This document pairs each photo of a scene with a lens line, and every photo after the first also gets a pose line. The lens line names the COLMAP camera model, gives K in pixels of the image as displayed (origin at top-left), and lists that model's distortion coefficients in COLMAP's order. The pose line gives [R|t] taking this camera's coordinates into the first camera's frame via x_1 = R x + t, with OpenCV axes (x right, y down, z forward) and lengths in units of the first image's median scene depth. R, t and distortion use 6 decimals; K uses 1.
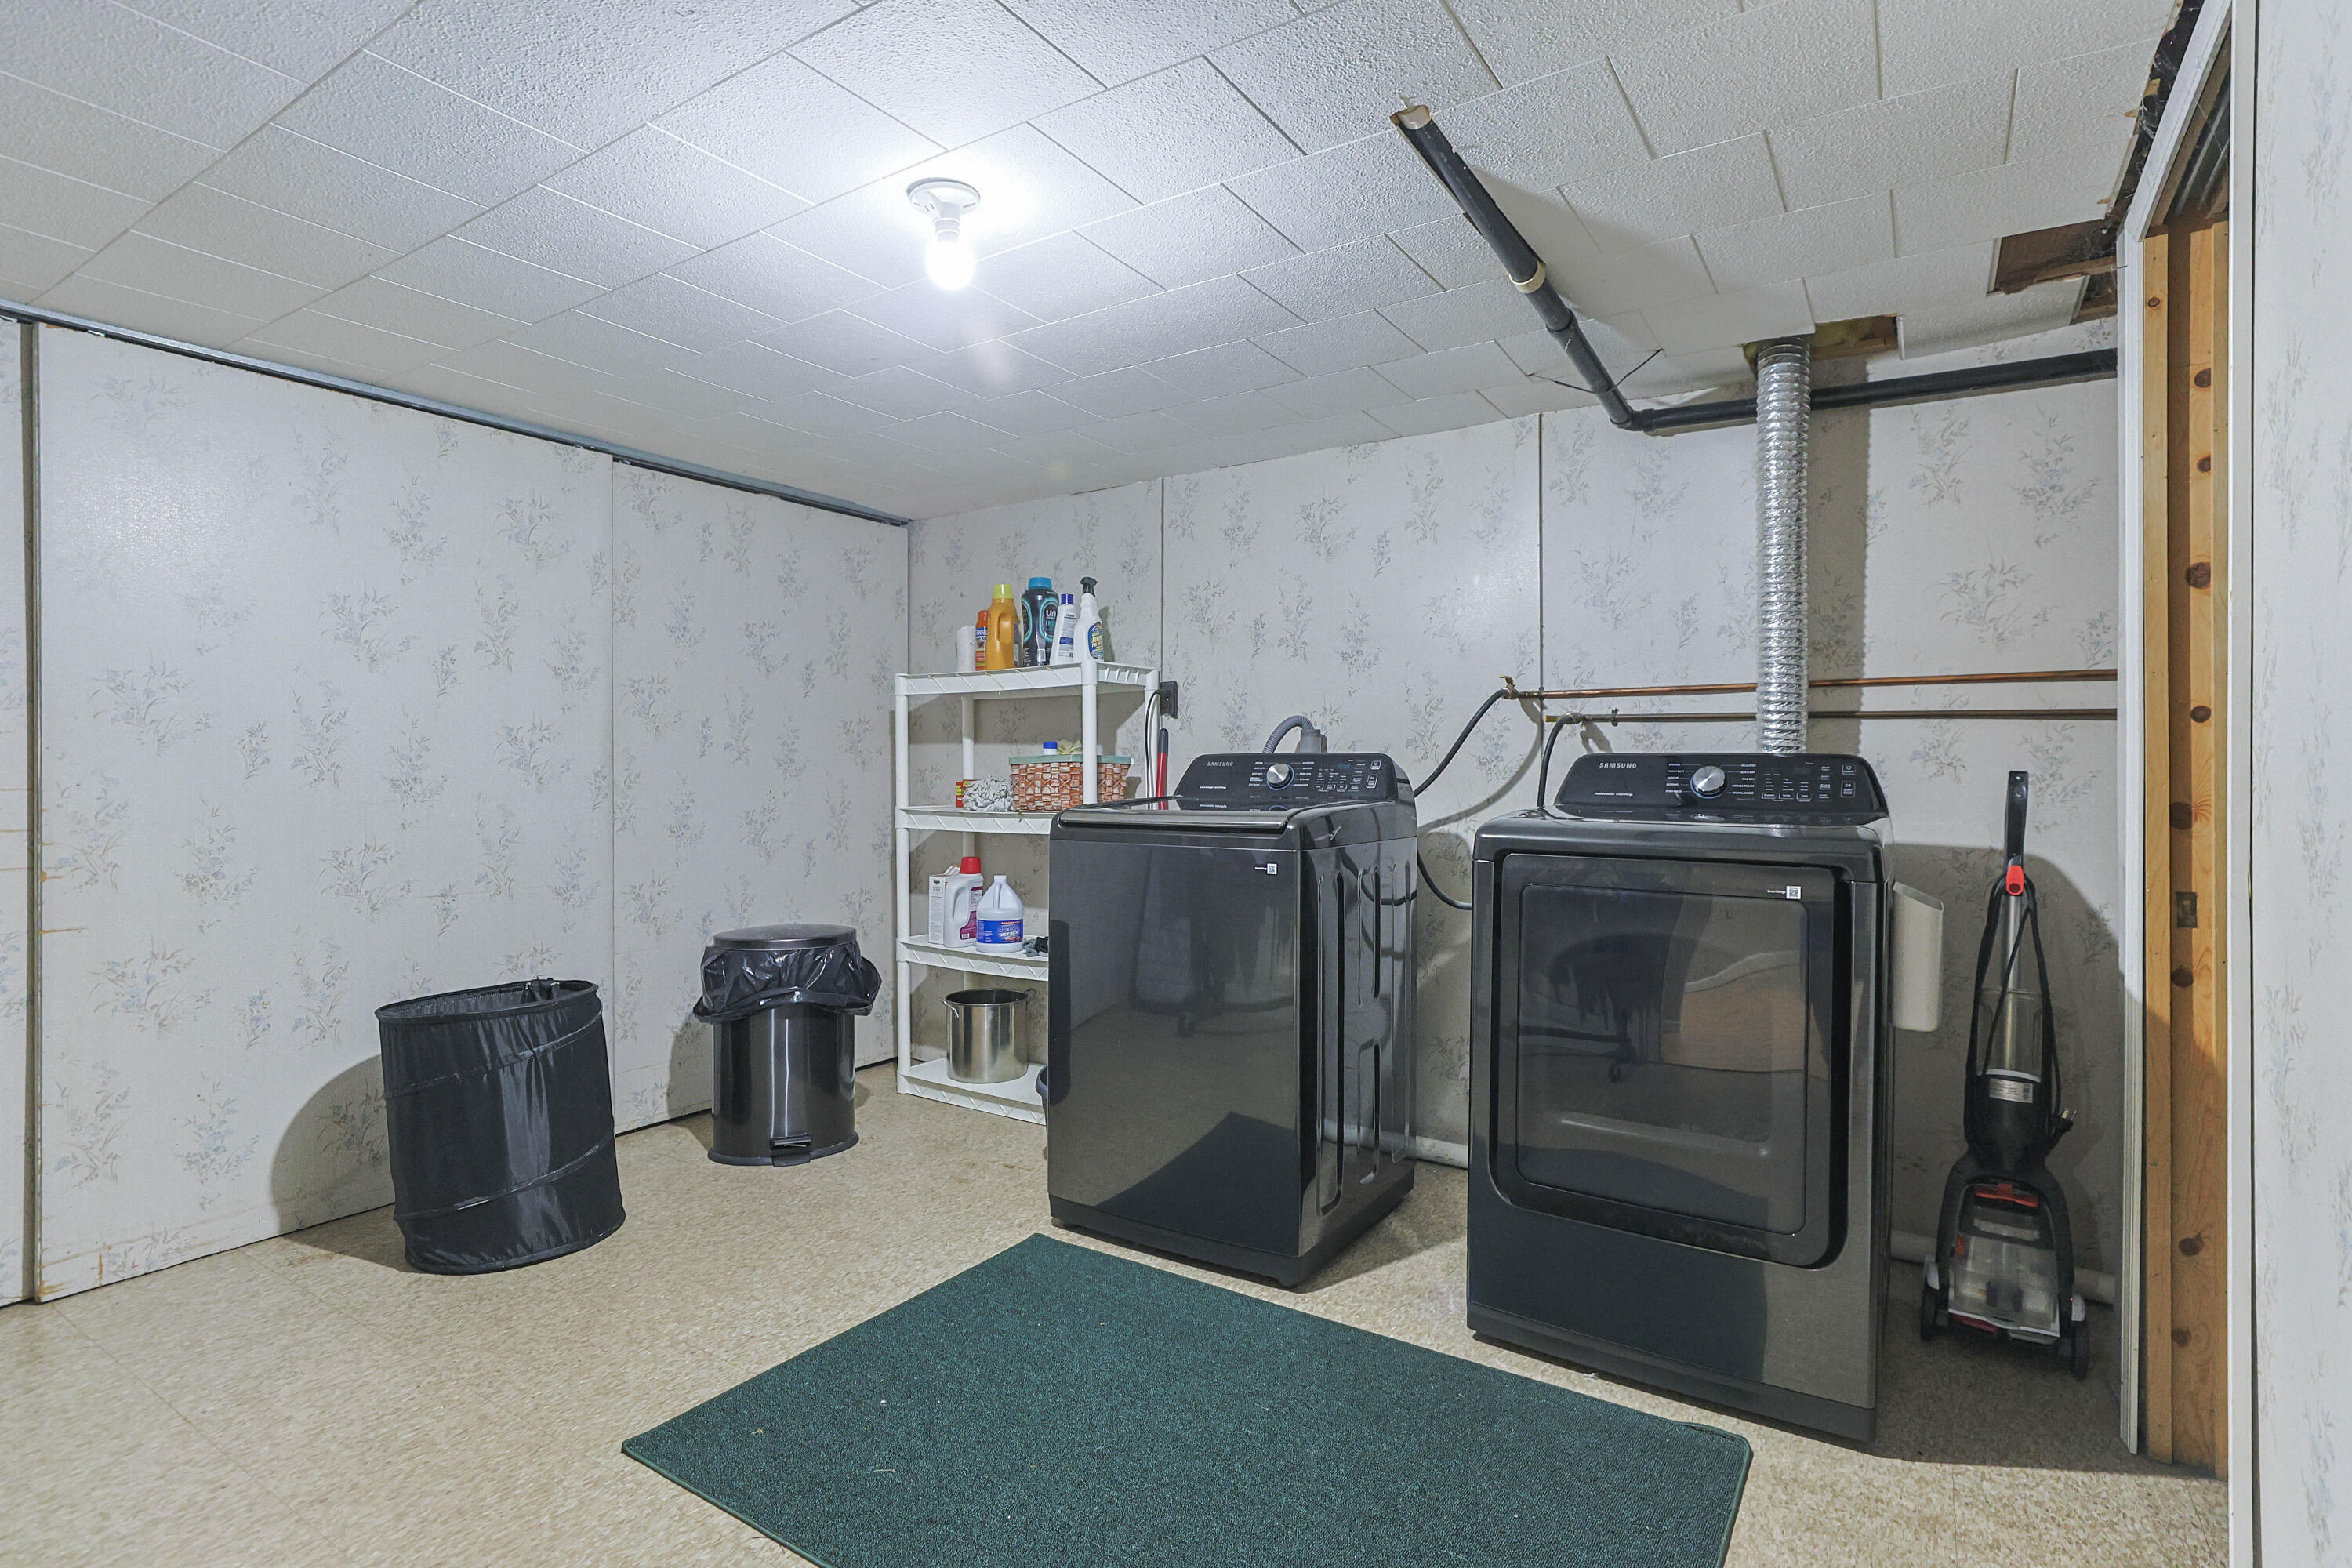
lens RADIAL K [[1131.6, 0, 1178.7], [0, 1131.6, 781.3], [0, 0, 1]] dist [-0.014985, 0.007580]
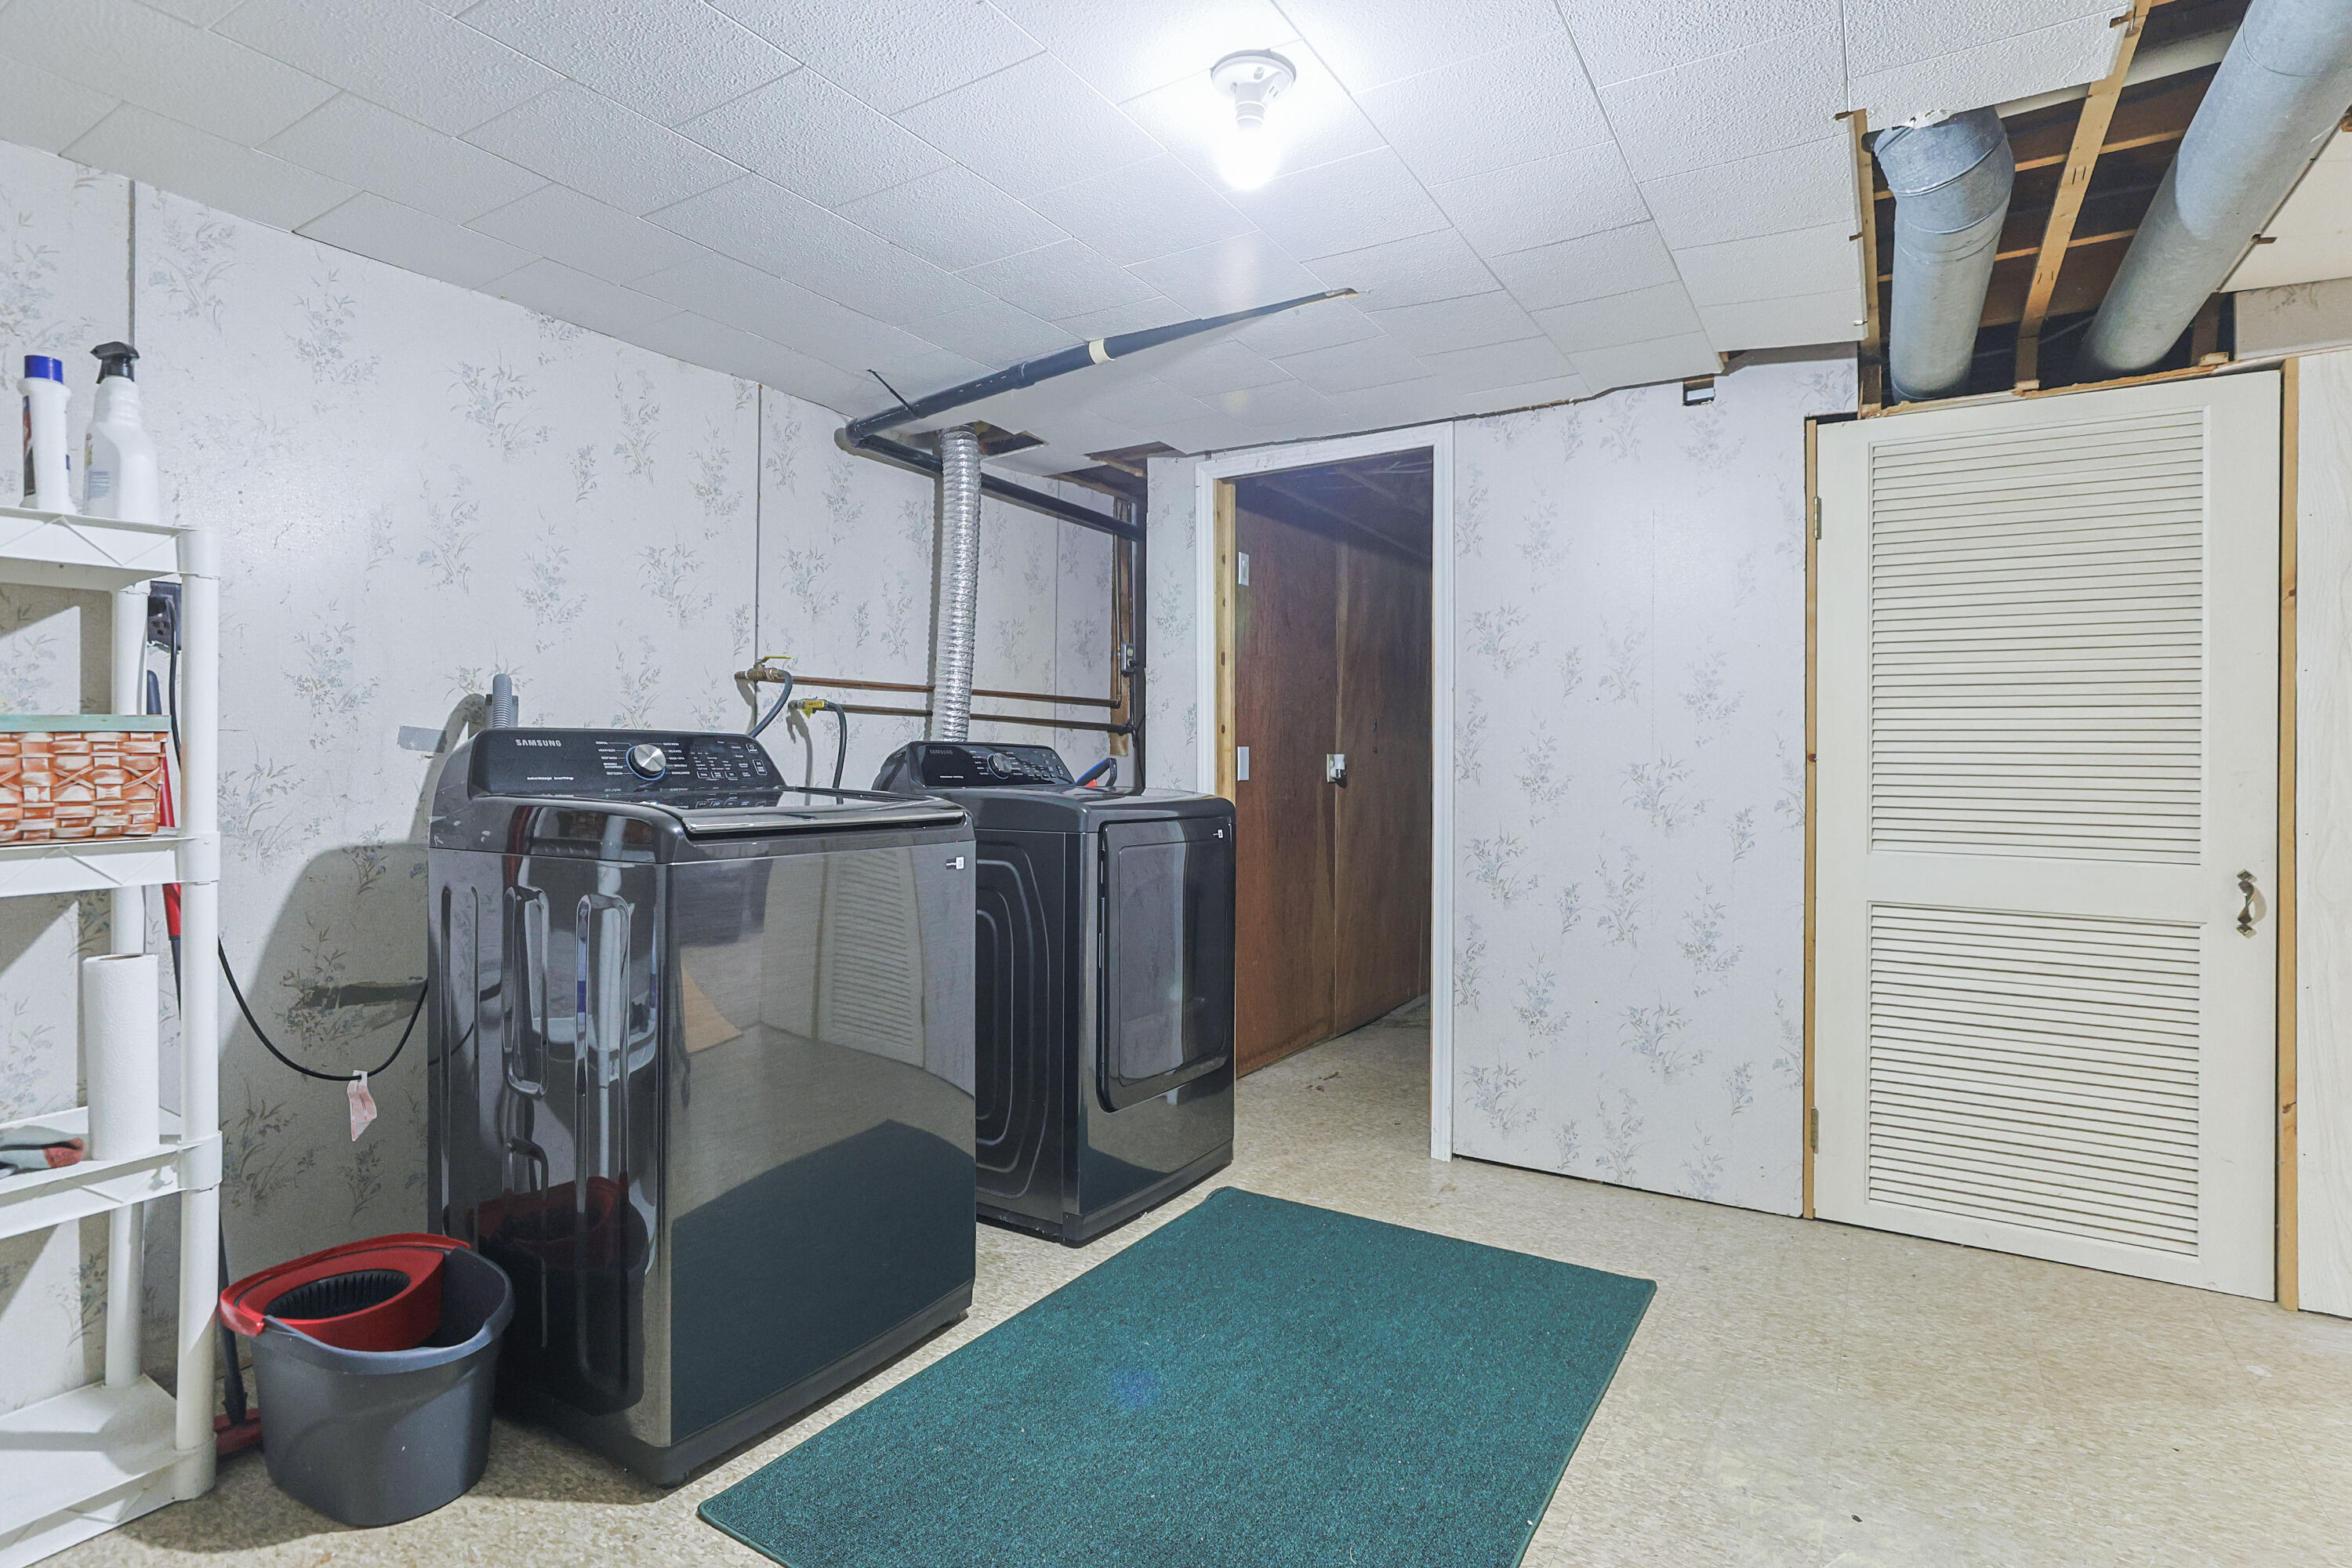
lens RADIAL K [[1131.6, 0, 1176.7], [0, 1131.6, 767.7], [0, 0, 1]] dist [-0.014985, 0.007580]
pose [[0.003421, -0.006070, 0.999976, -0.687545], [0.005500, 0.999967, 0.006051, -0.003260], [-0.999979, 0.005479, 0.003455, 0.689945]]
